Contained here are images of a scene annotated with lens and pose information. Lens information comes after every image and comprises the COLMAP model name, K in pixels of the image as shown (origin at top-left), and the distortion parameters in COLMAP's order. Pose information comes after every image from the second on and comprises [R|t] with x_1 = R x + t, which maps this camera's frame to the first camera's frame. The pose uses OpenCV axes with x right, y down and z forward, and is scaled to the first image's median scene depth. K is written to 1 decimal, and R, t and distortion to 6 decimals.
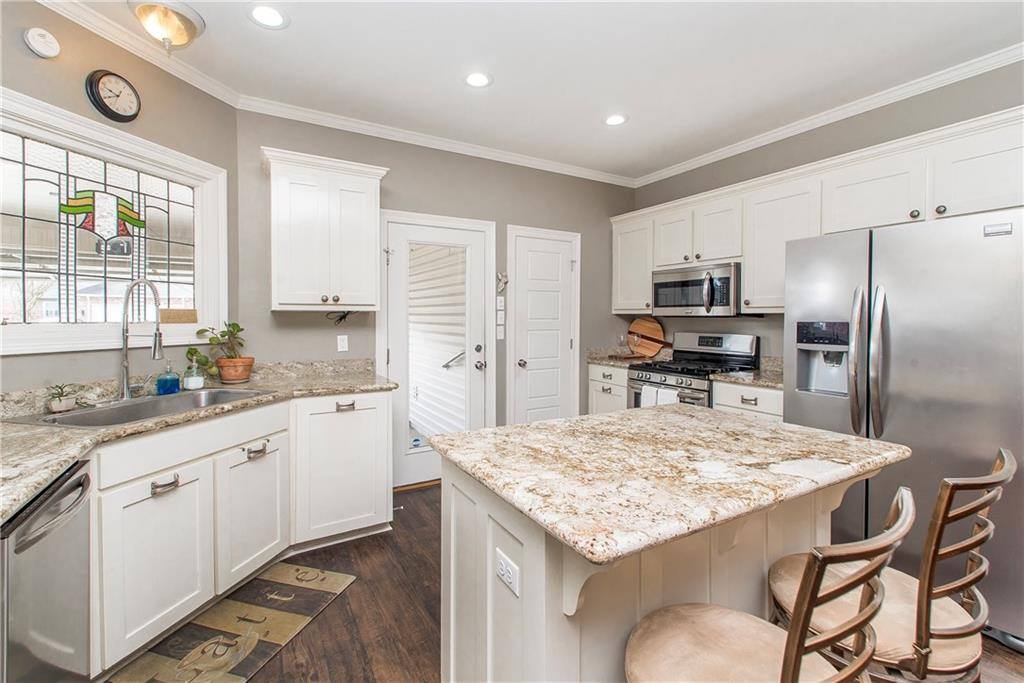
lens RADIAL K [[441.6, 0, 511.8], [0, 441.6, 318.5], [0, 0, 1]] dist [0.012602, -0.004959]
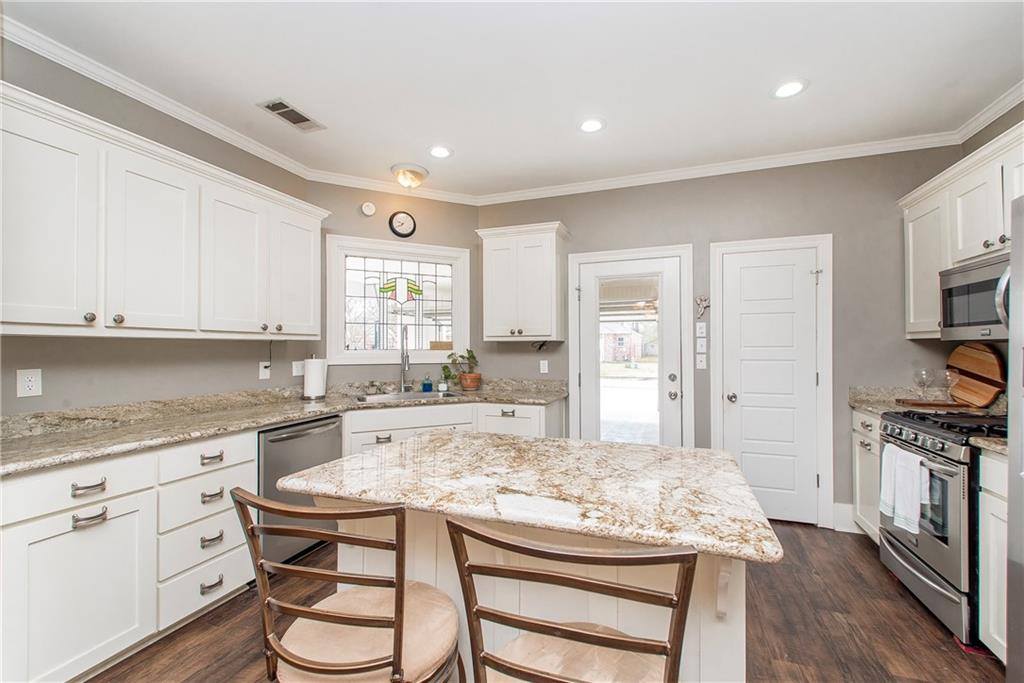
lens RADIAL K [[441.6, 0, 533.8], [0, 441.6, 342.6], [0, 0, 1]] dist [0.012602, -0.004959]
pose [[0.647768, -0.012790, -0.761730, 0.690430], [0.001922, 0.999883, -0.015154, 0.008749], [0.761835, 0.008352, 0.647717, 0.207686]]
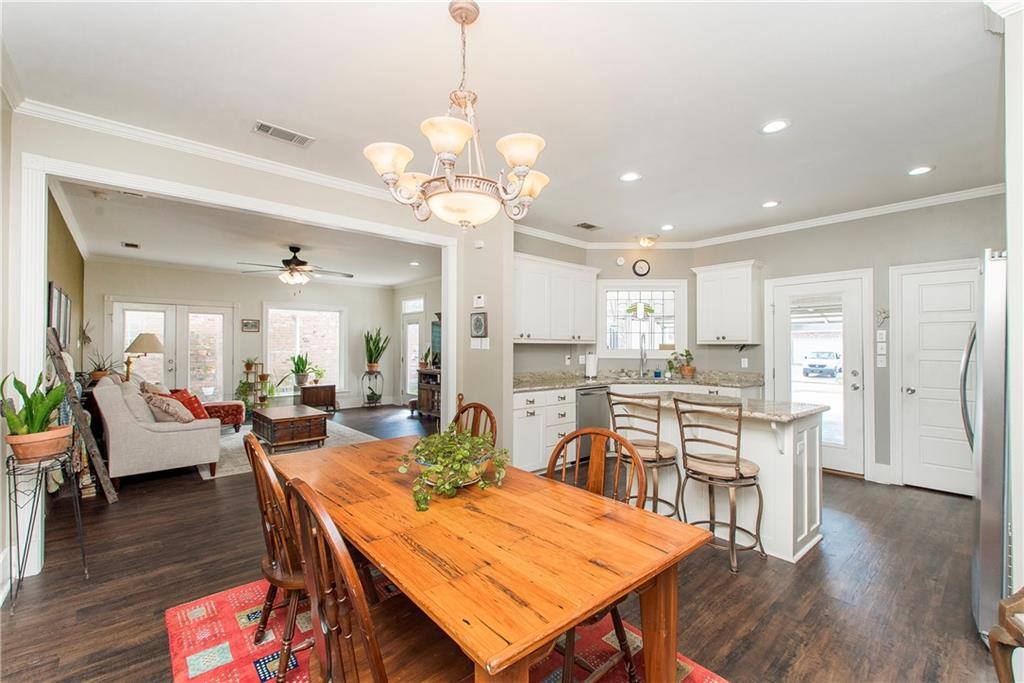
lens RADIAL K [[441.6, 0, 526.4], [0, 441.6, 340.6], [0, 0, 1]] dist [0.012602, -0.004959]
pose [[0.198441, -0.014996, -0.979998, 1.421994], [-0.007496, 0.999830, -0.016817, 0.007228], [0.980084, 0.010684, 0.198295, -0.215861]]
